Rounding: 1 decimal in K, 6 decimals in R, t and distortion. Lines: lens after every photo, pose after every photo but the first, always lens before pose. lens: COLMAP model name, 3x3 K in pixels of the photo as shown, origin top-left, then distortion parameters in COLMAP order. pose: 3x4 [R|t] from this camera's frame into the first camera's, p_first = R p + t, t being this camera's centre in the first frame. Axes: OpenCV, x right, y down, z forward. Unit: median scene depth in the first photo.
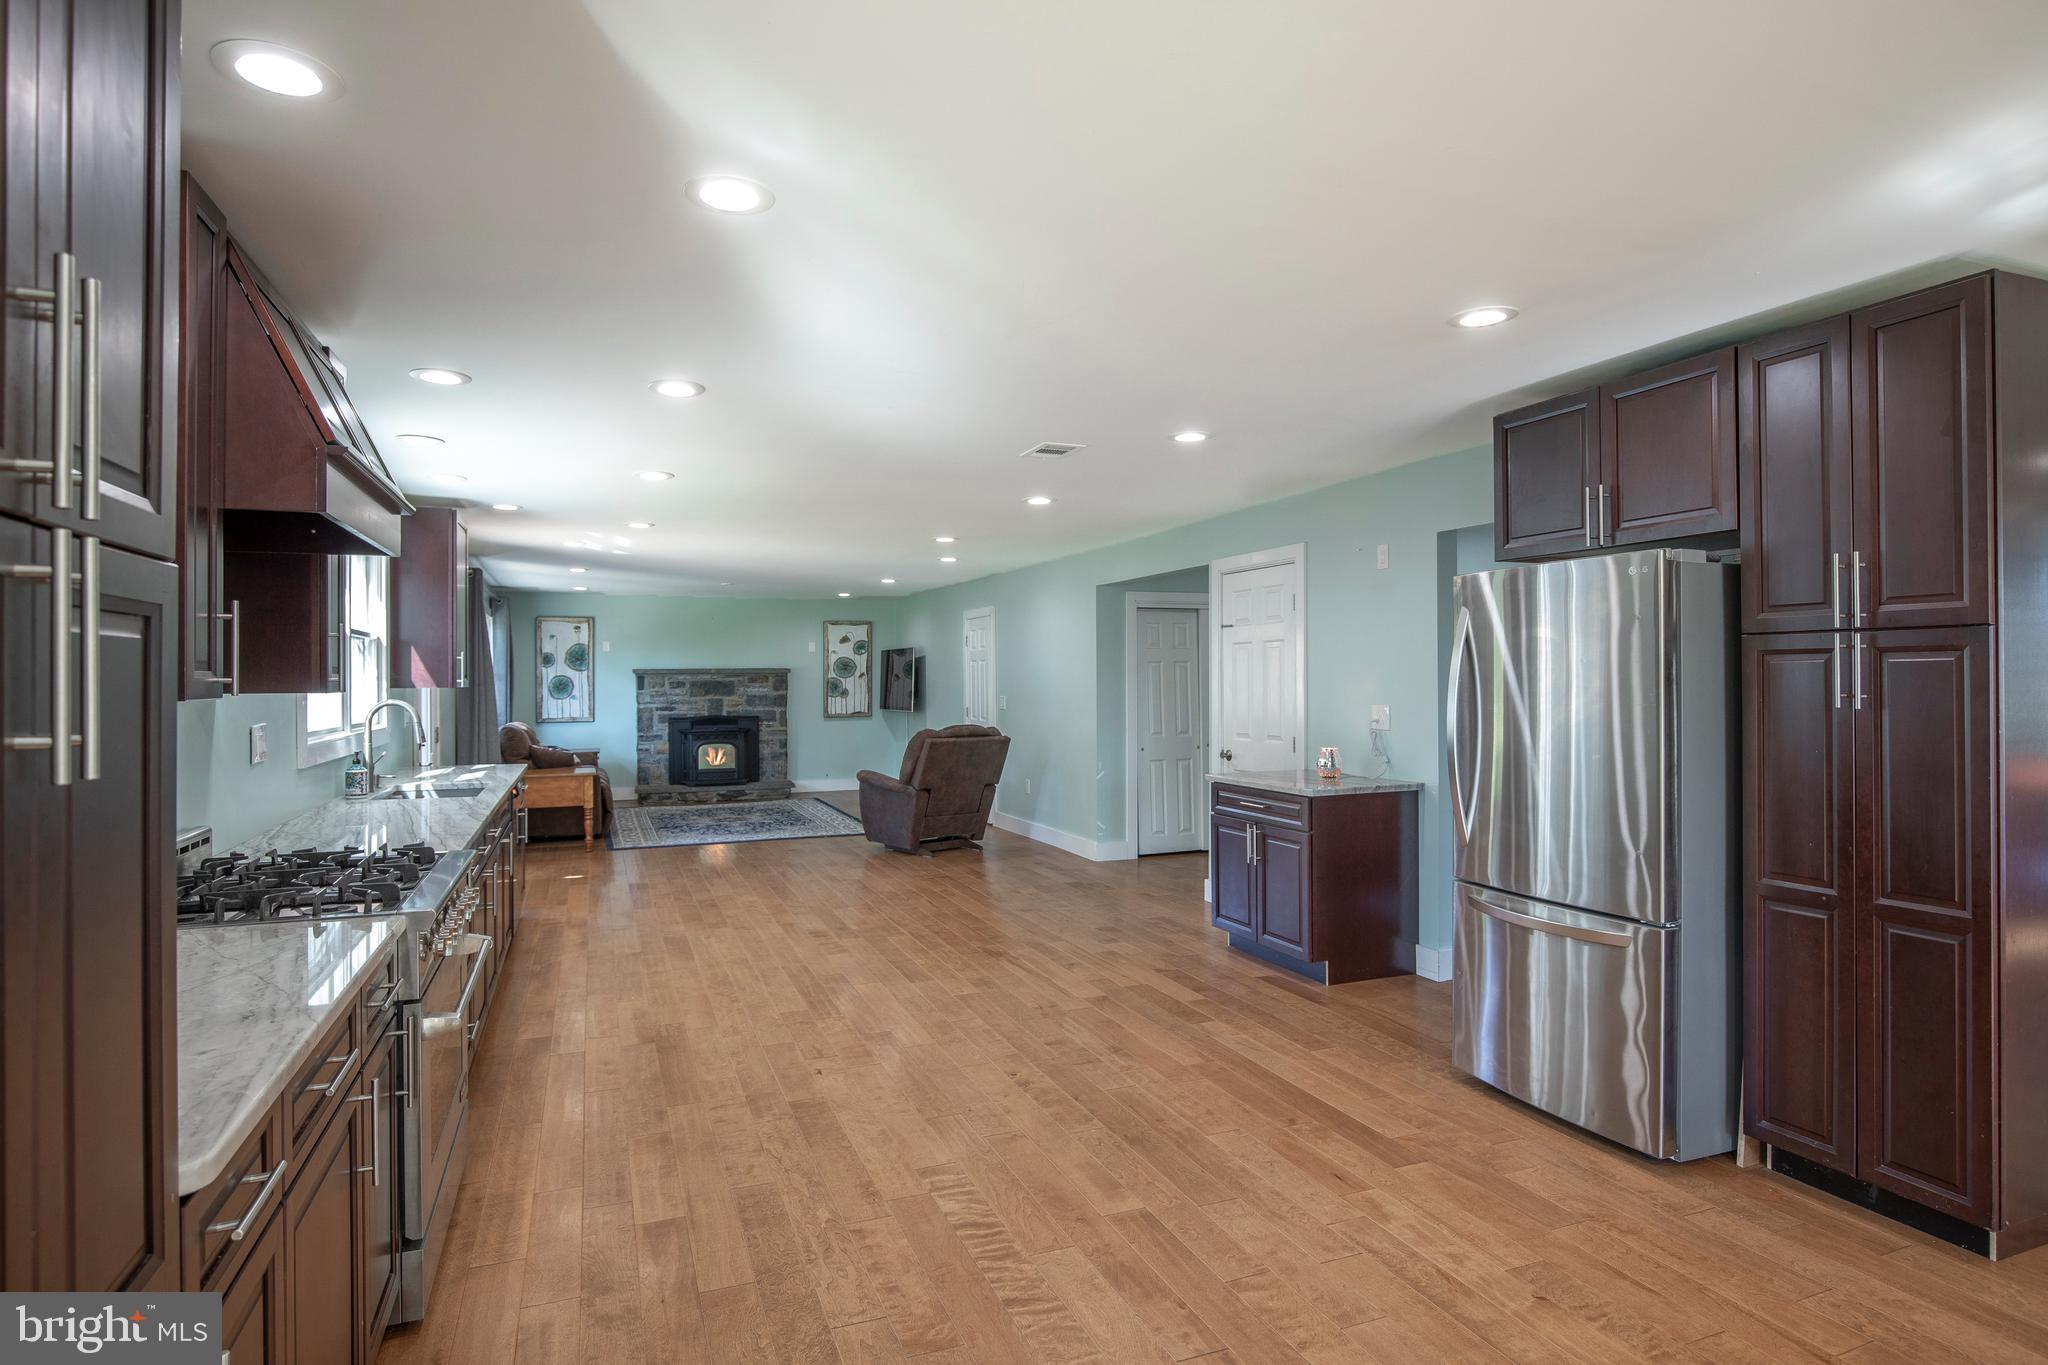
lens RADIAL K [[1121.2, 0, 1024.0], [0, 1121.2, 682.5], [0, 0, 1]] dist [-0.000189, -0.000024]
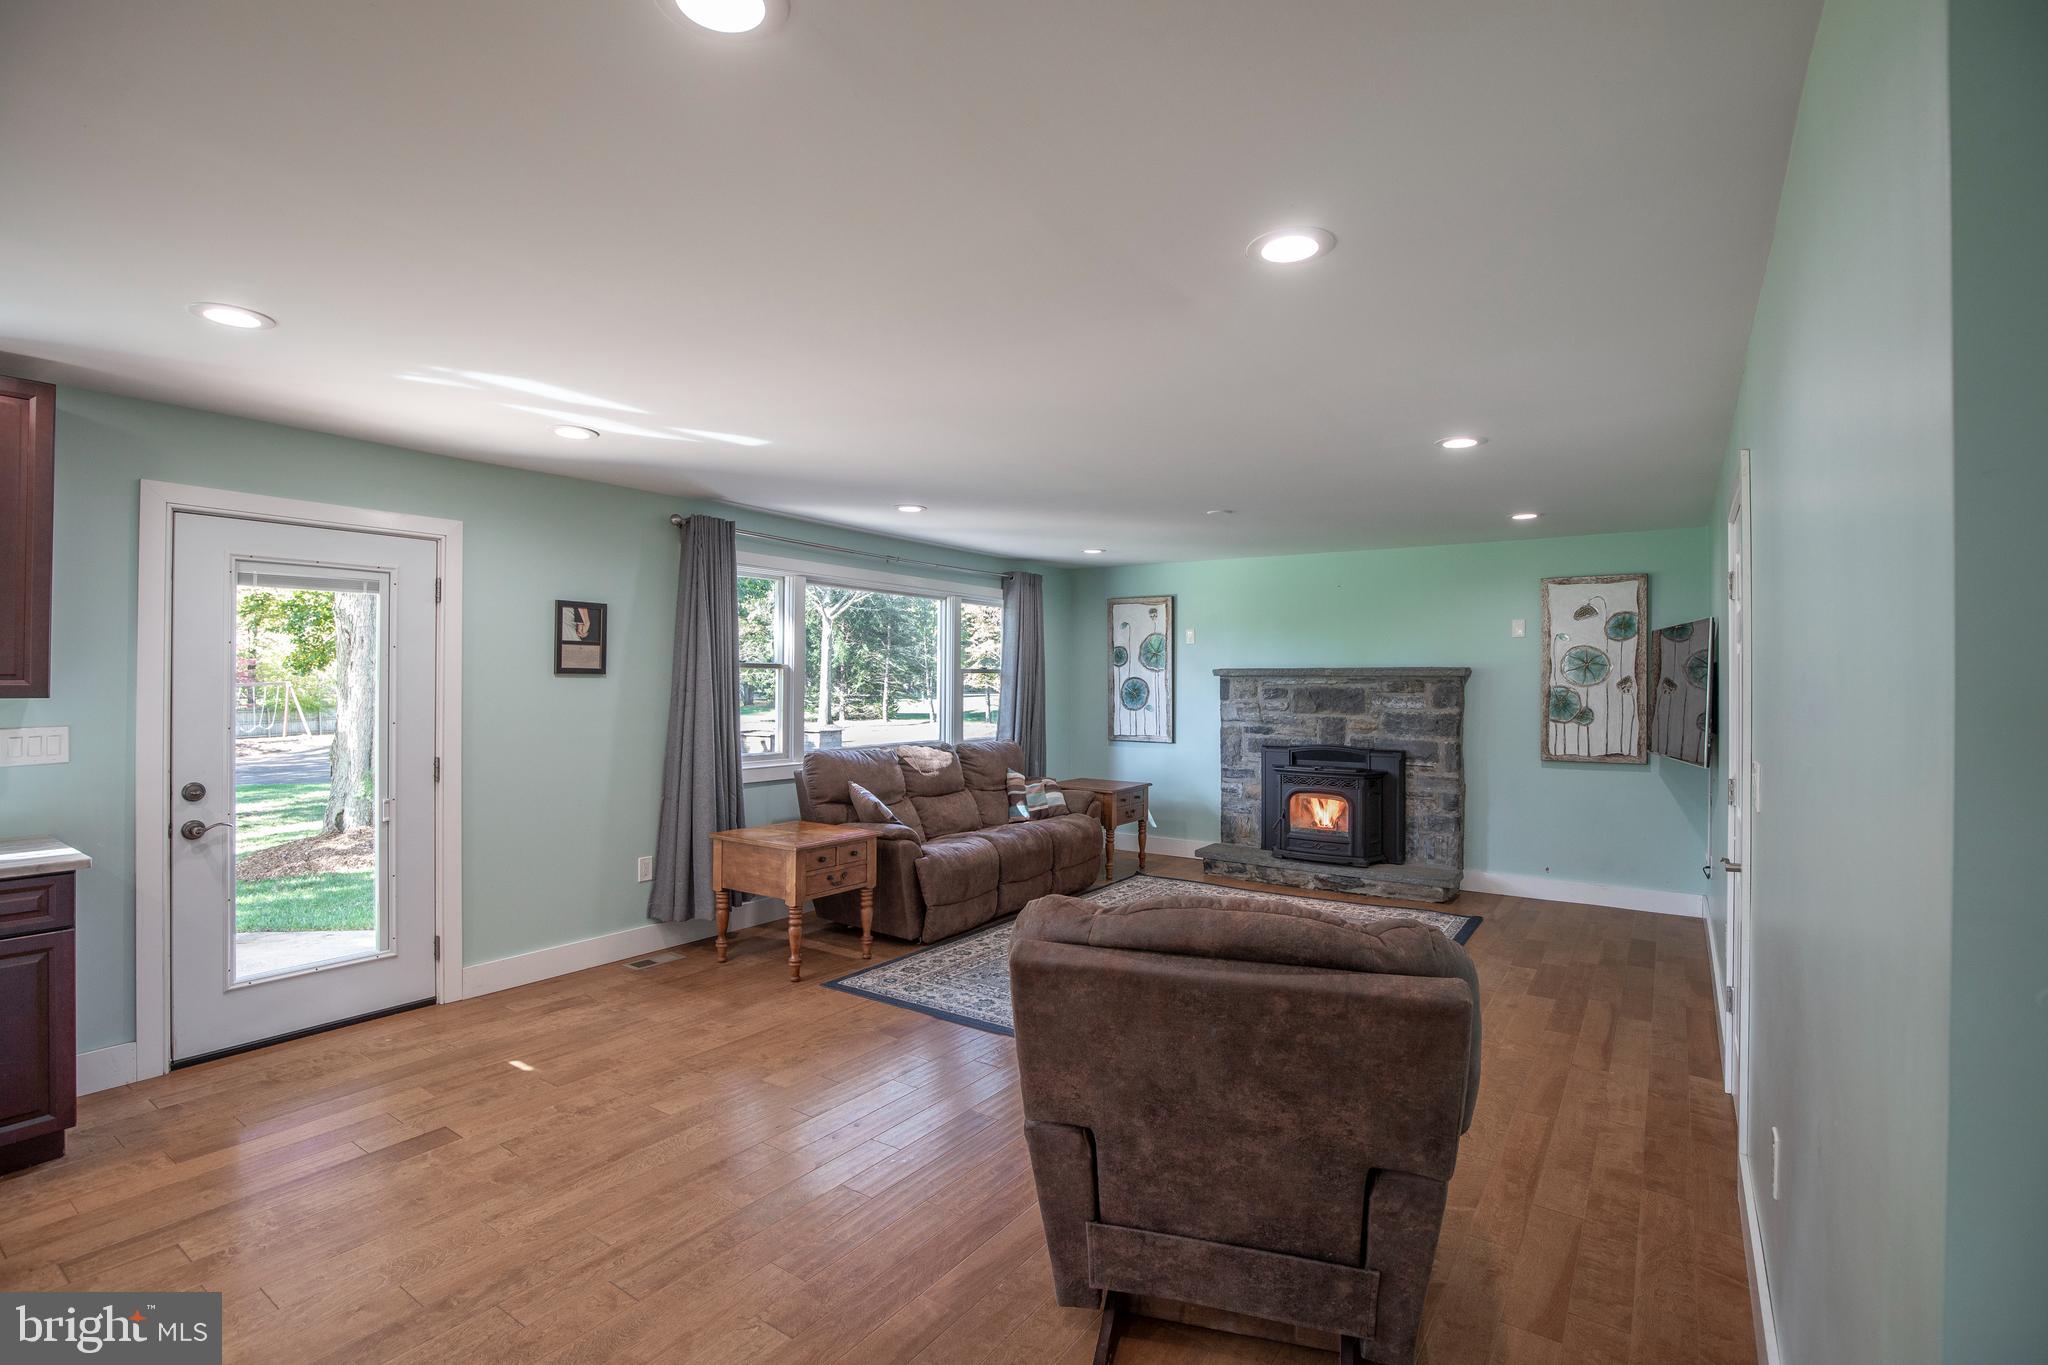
lens RADIAL K [[954.3, 0, 1030.5], [0, 954.3, 673.1], [0, 0, 1]] dist [-0.002927, -0.000279]
pose [[0.568400, 0.007052, -0.822722, 0.058115], [-0.007438, 0.999966, 0.003433, -0.010385], [0.822719, 0.004168, 0.568433, 0.570983]]
